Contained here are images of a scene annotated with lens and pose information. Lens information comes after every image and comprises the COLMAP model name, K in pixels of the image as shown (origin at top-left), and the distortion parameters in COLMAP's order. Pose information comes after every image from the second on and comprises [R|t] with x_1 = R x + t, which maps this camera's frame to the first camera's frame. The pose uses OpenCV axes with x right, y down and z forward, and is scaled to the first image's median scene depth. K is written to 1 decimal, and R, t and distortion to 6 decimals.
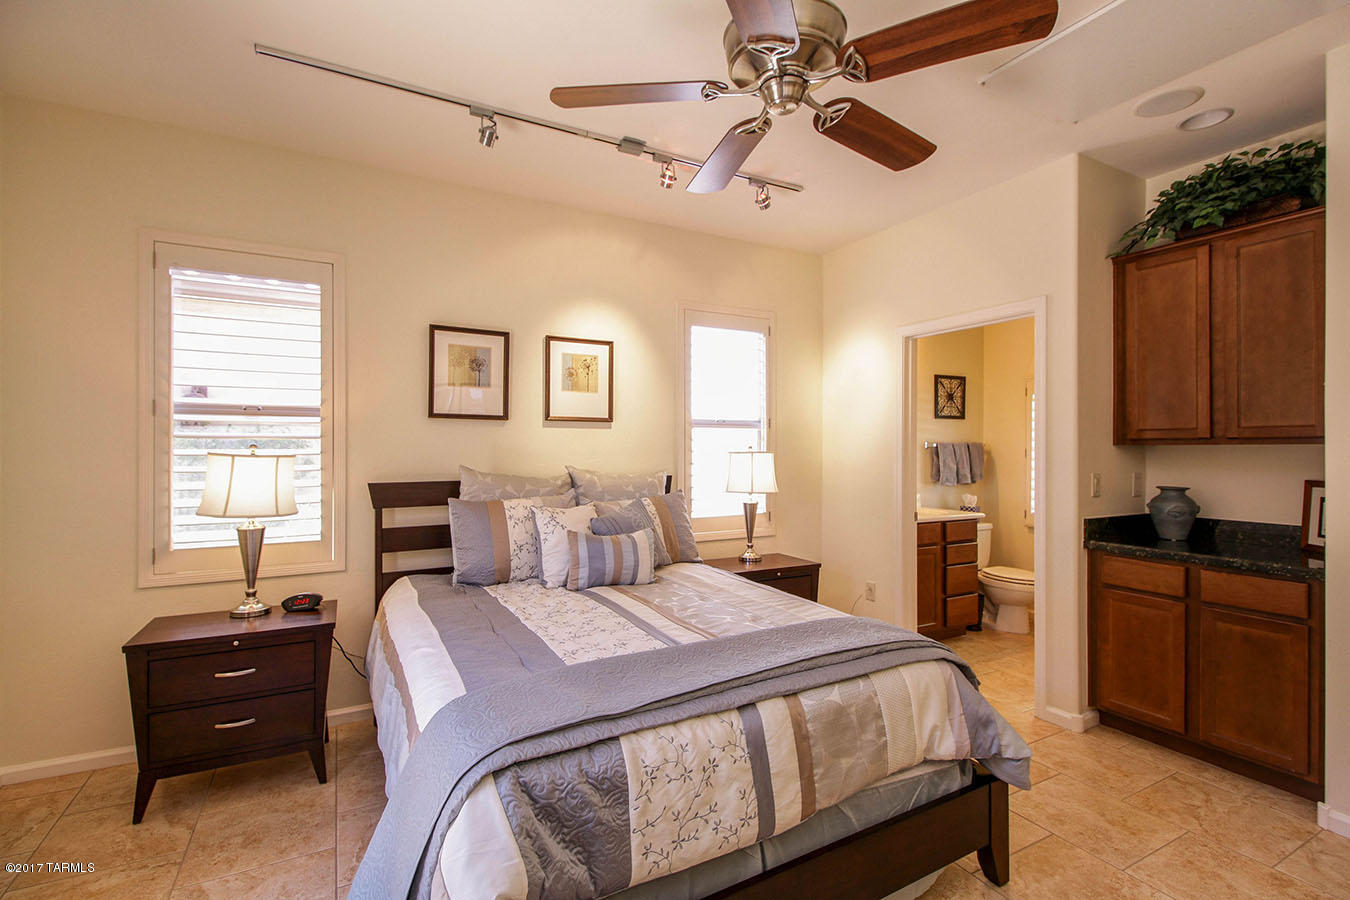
lens RADIAL K [[612.0, 0, 673.1], [0, 612.0, 452.2], [0, 0, 1]] dist [-0.002059, -0.000183]
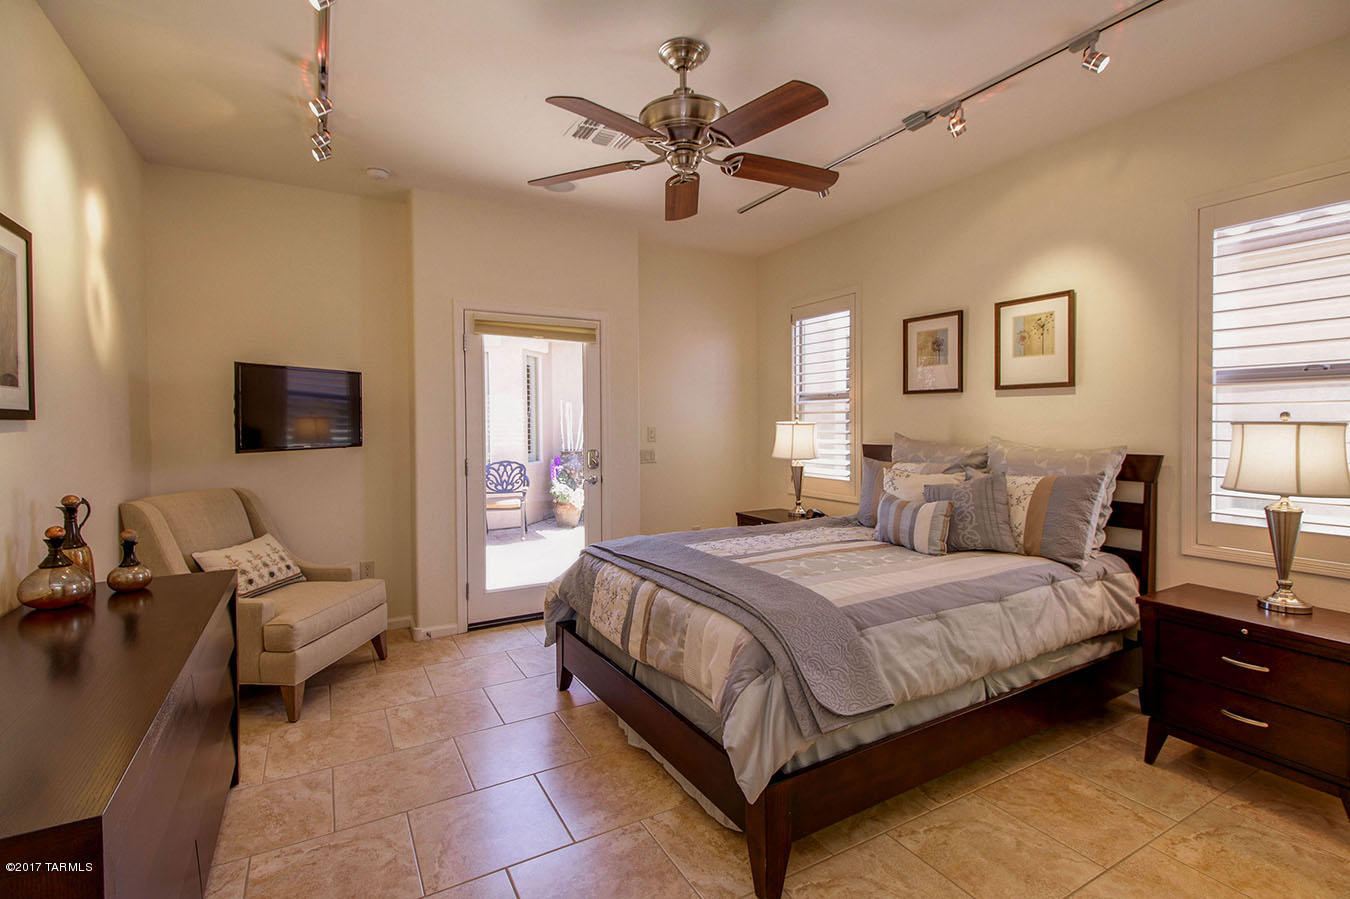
lens RADIAL K [[634.1, 0, 673.8], [0, 634.1, 403.0], [0, 0, 1]] dist [-0.001083, -0.000260]
pose [[0.013523, -0.031605, -0.999409, 0.794854], [0.000490, 0.999500, -0.031601, 0.001305], [0.999908, -0.000062, 0.013531, 0.463501]]
